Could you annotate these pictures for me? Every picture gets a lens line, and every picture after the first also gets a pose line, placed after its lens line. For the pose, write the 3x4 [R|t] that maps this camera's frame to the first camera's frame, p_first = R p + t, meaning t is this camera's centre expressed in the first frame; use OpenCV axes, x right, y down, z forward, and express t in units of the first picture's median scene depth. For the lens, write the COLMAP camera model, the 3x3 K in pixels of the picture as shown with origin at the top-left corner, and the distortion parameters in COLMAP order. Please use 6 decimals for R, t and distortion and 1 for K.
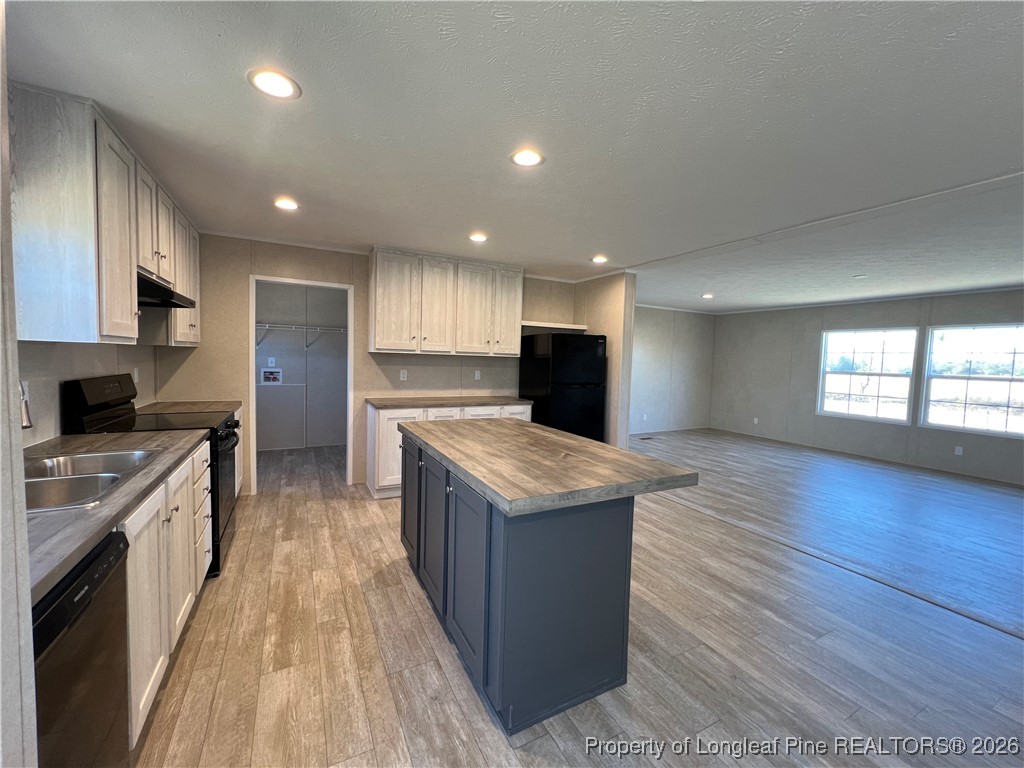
lens RADIAL K [[410.5, 0, 508.1], [0, 410.5, 382.3], [0, 0, 1]] dist [-0.000706, 0.000713]
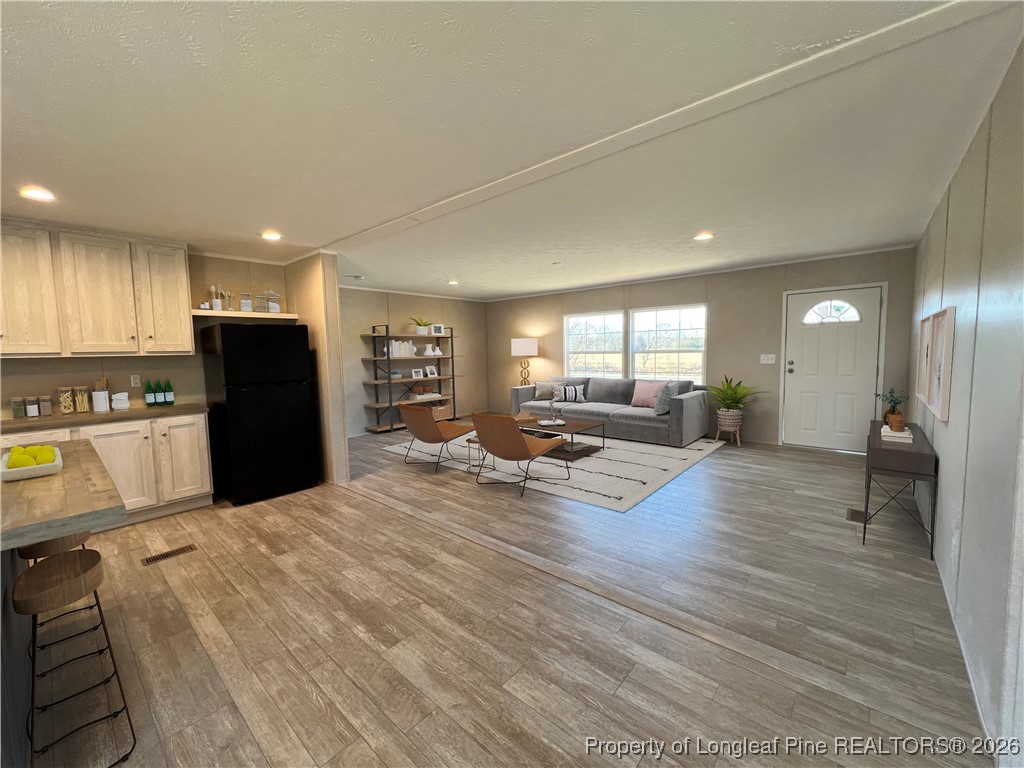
lens RADIAL K [[410.5, 0, 508.1], [0, 410.5, 382.3], [0, 0, 1]] dist [-0.000706, 0.000713]
pose [[0.931950, -0.078896, 0.353900, 0.375155], [0.071226, 0.996858, 0.034669, 0.009919], [-0.355524, -0.007103, 0.934640, 0.028122]]
